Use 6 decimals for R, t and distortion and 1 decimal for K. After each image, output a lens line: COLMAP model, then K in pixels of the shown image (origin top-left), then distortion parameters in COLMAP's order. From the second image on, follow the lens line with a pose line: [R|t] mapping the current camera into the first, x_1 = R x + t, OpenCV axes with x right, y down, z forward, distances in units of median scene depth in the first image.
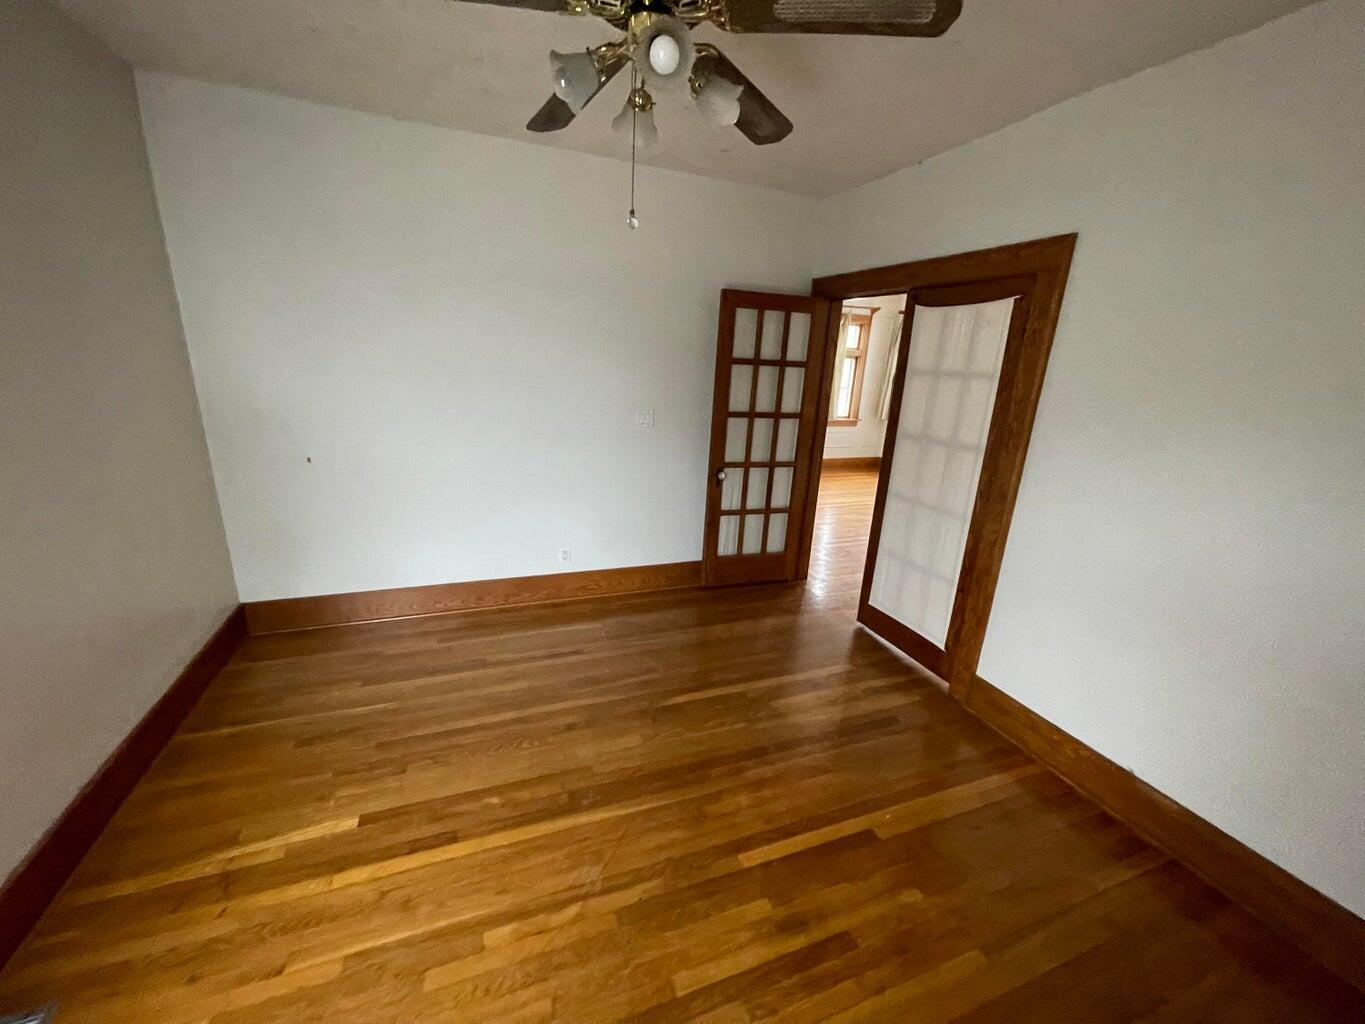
lens RADIAL K [[543.9, 0, 677.7], [0, 543.9, 517.7], [0, 0, 1]] dist [-0.001381, -0.000533]
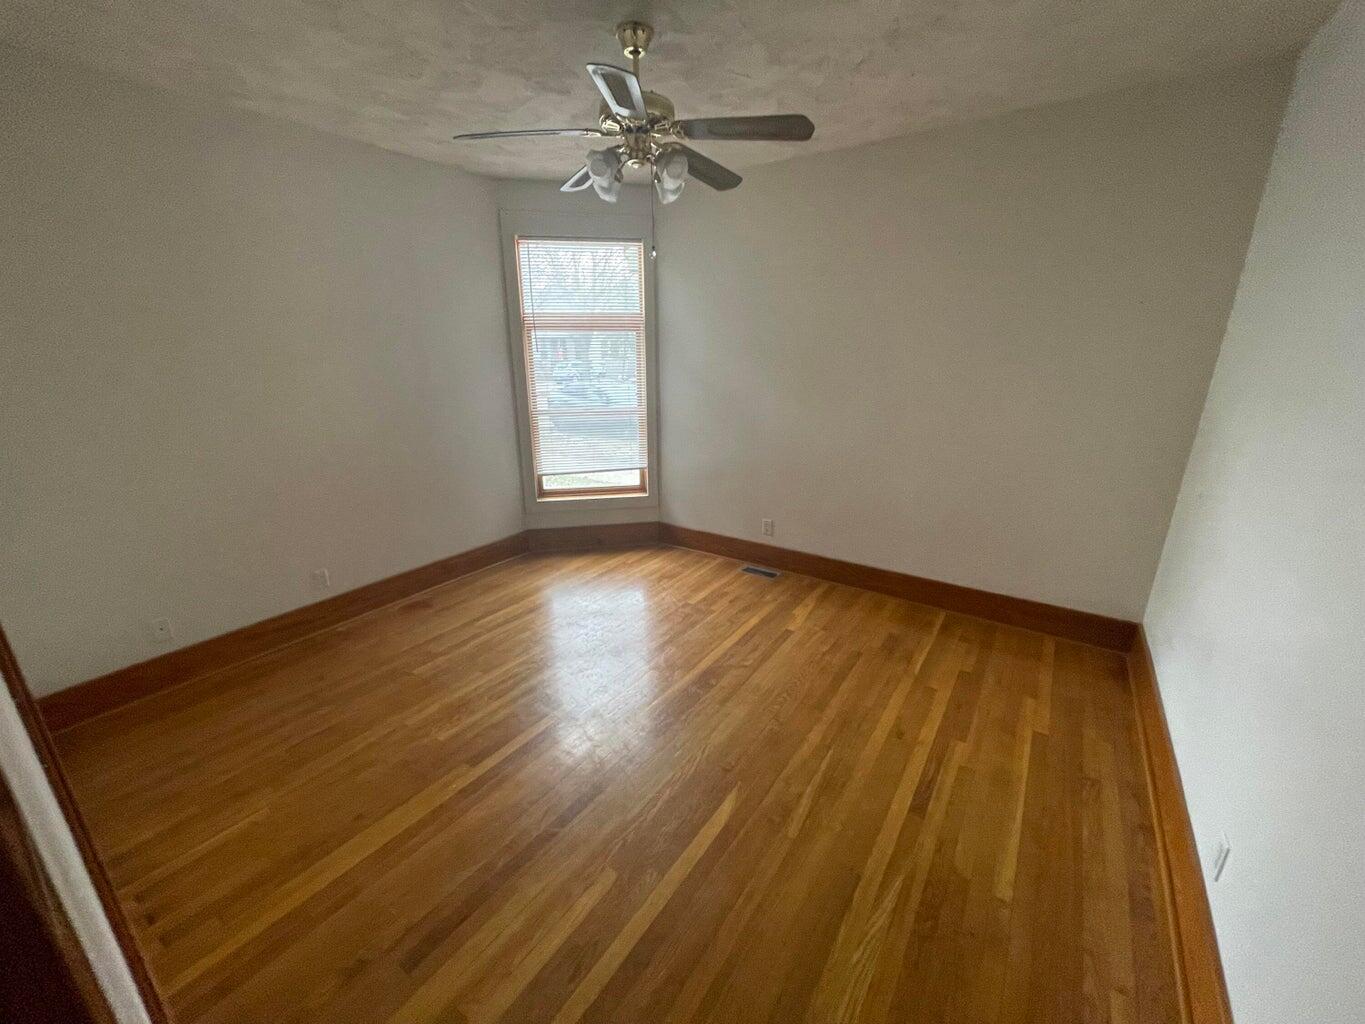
lens RADIAL K [[543.9, 0, 677.7], [0, 543.9, 517.7], [0, 0, 1]] dist [-0.001381, -0.000533]
pose [[-0.829065, 0.129398, -0.543974, 0.546010], [-0.187209, 0.852470, 0.488106, -0.471943], [0.526881, 0.506509, -0.682529, 1.719561]]
